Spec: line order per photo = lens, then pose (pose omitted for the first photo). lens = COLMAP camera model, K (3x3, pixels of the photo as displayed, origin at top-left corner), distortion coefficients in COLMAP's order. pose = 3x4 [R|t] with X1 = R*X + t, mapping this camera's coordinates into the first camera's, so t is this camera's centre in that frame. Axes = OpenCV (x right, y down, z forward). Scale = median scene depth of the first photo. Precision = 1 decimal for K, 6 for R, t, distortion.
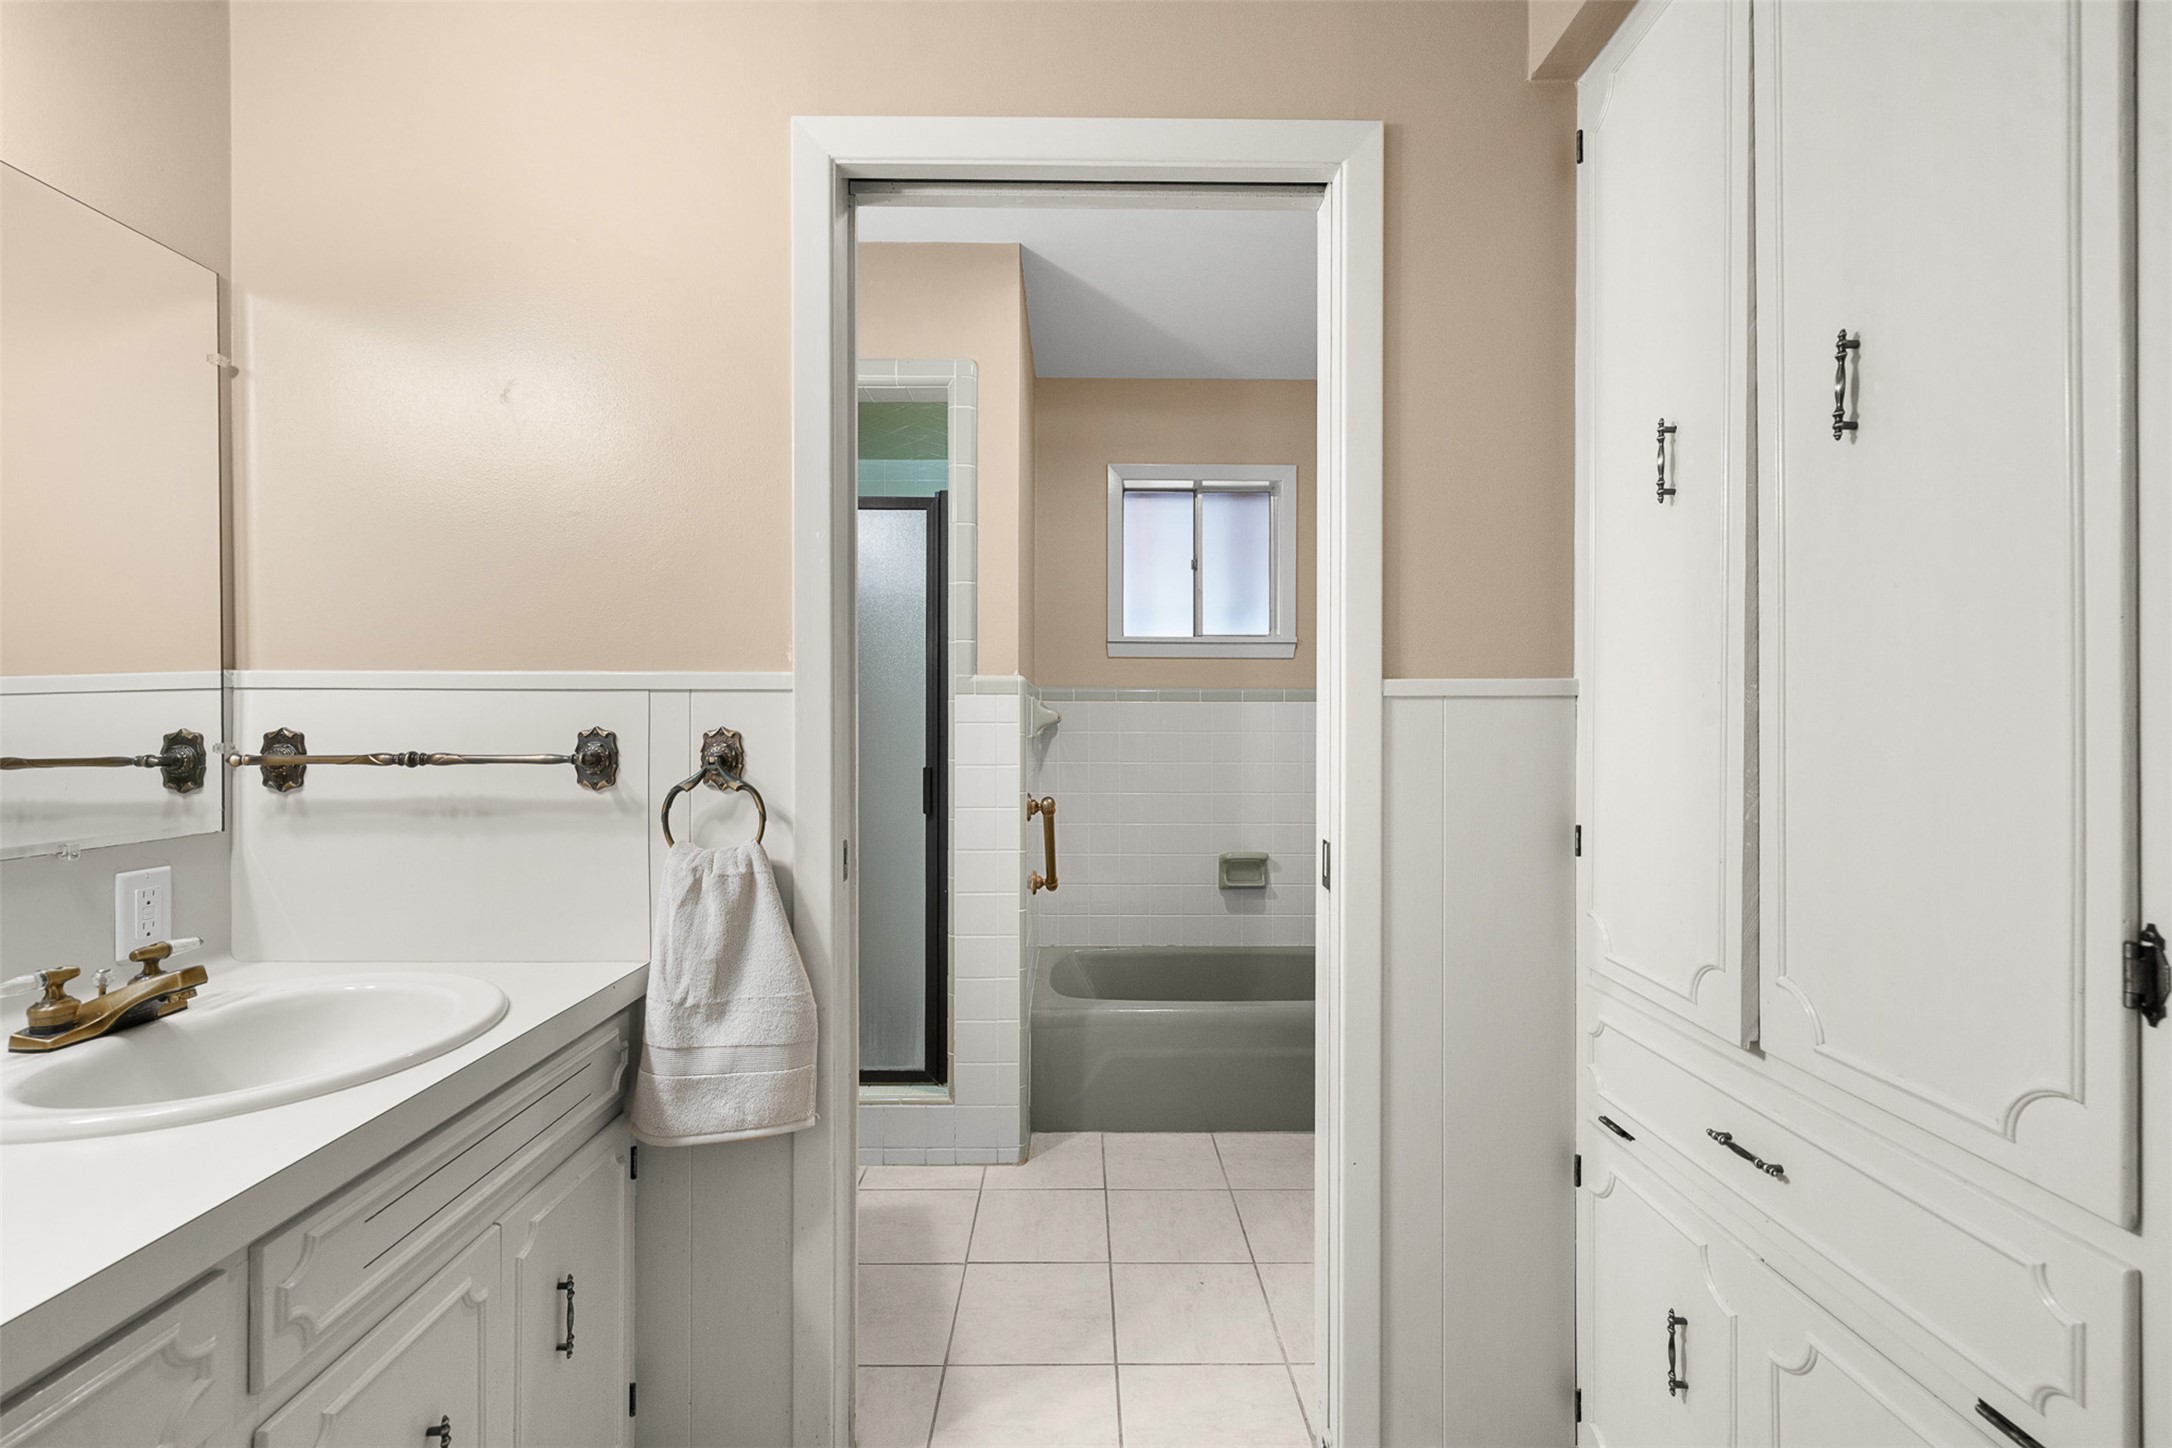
lens RADIAL K [[908.8, 0, 1090.9], [0, 908.8, 721.8], [0, 0, 1]] dist [-0.000523, 0.000011]
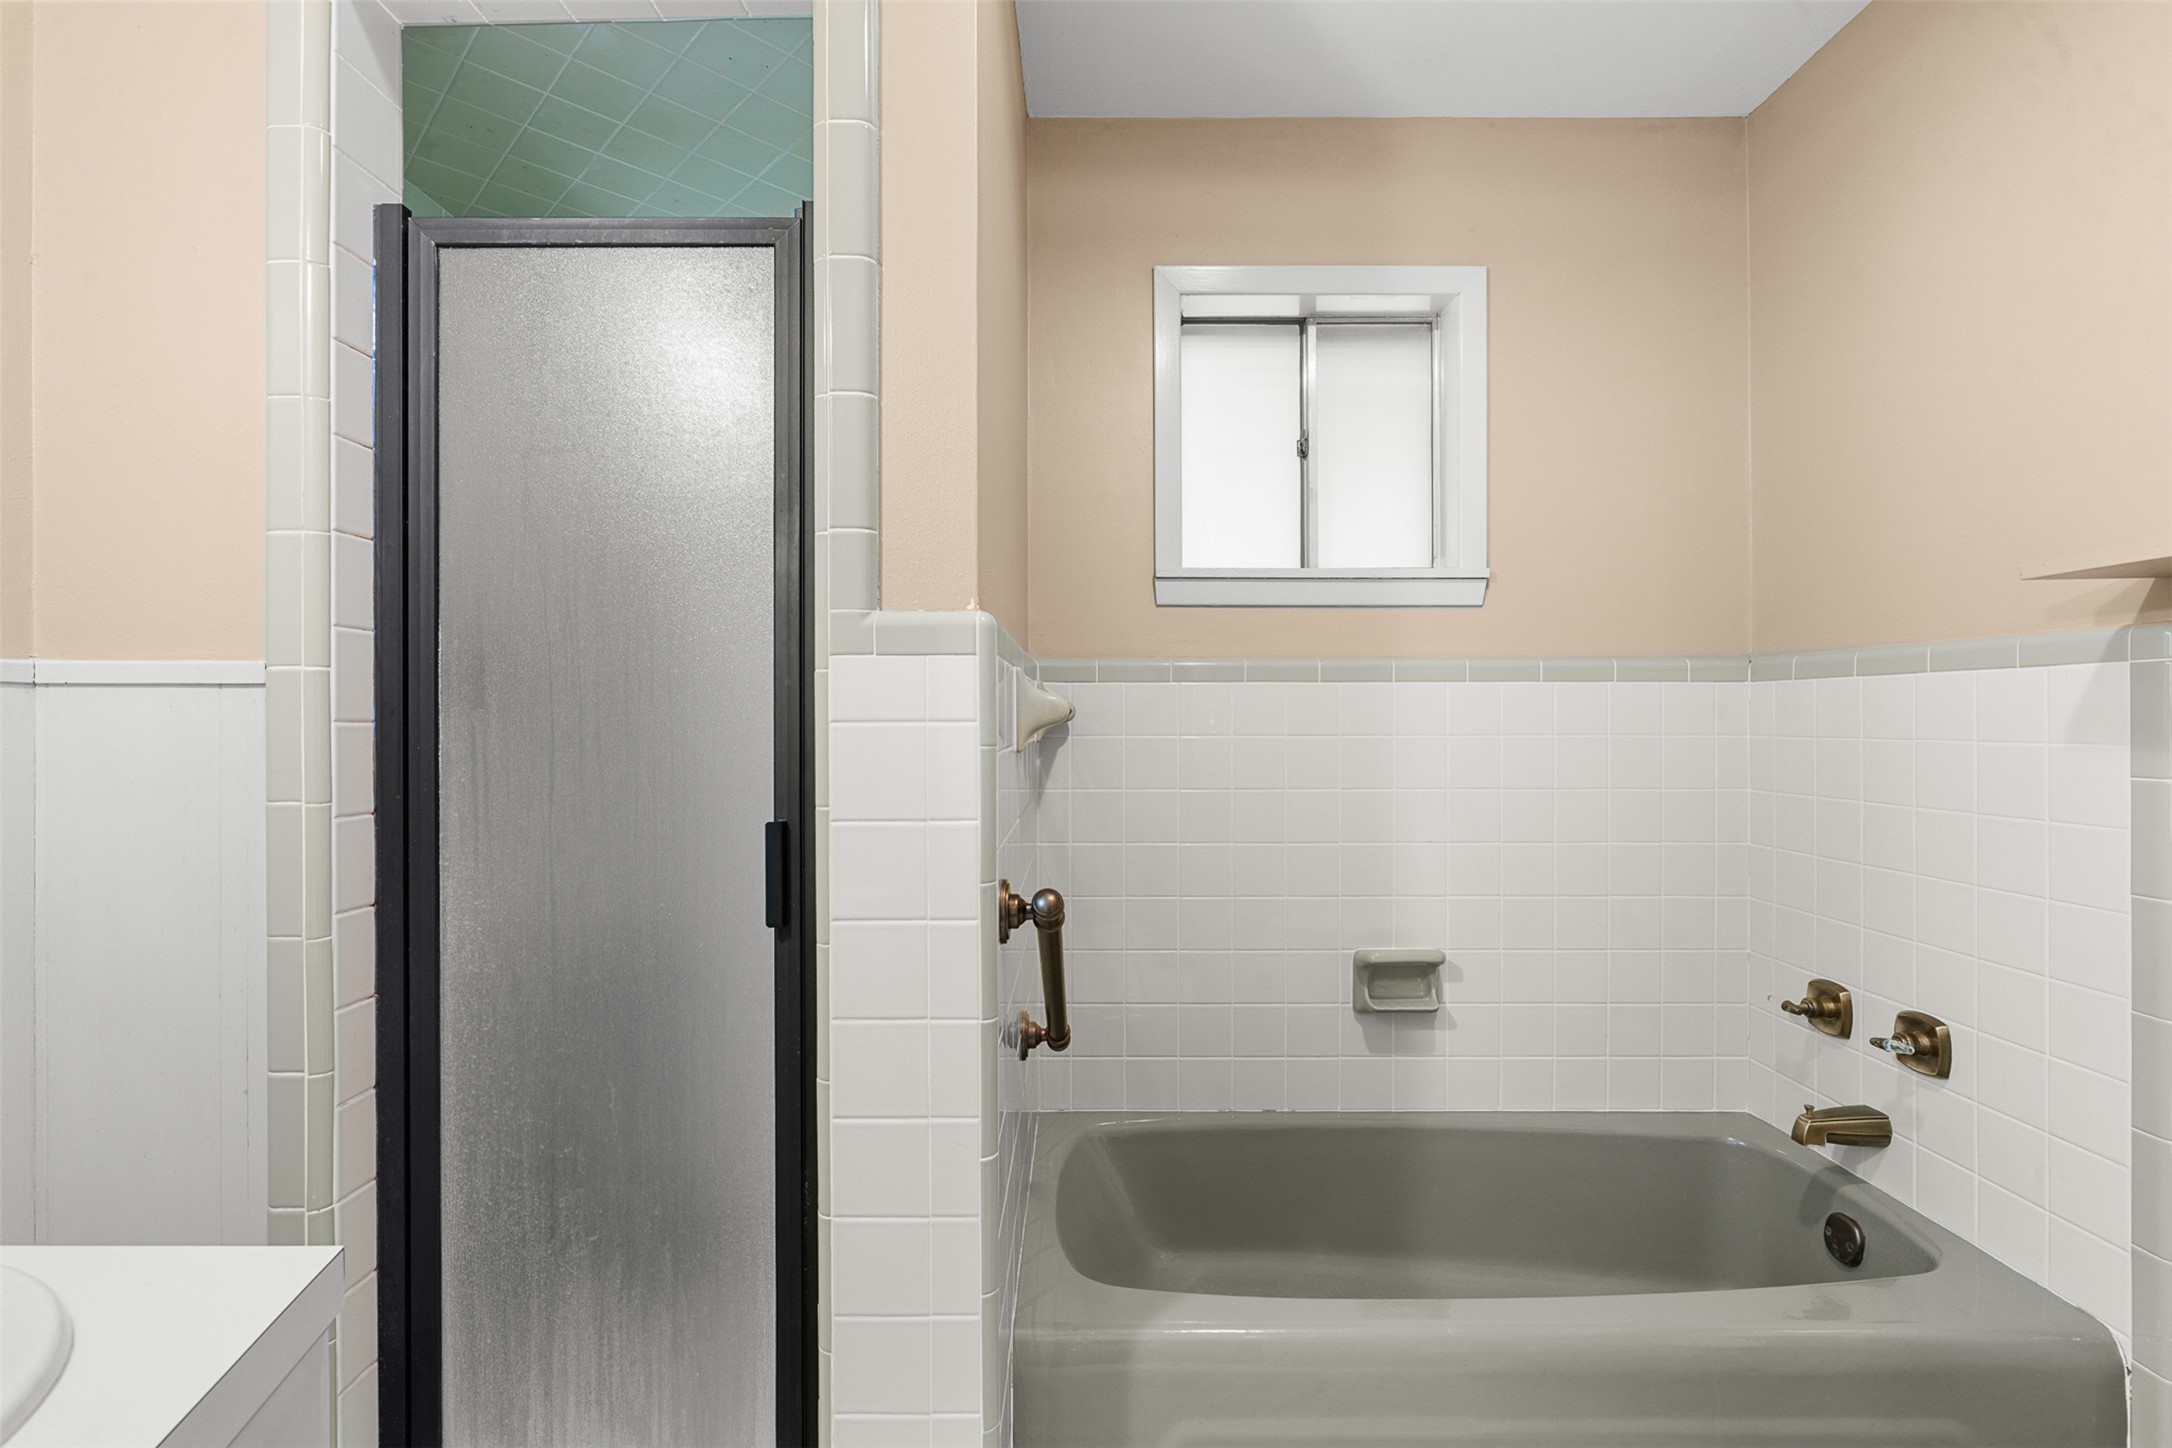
lens RADIAL K [[1000.9, 0, 1085.9], [0, 1000.9, 720.4], [0, 0, 1]] dist [0.000708, 0.000013]
pose [[0.999821, -0.002847, -0.018711, -0.014197], [0.002897, 0.999992, 0.002661, -0.000314], [0.018703, -0.002715, 0.999821, 0.382909]]
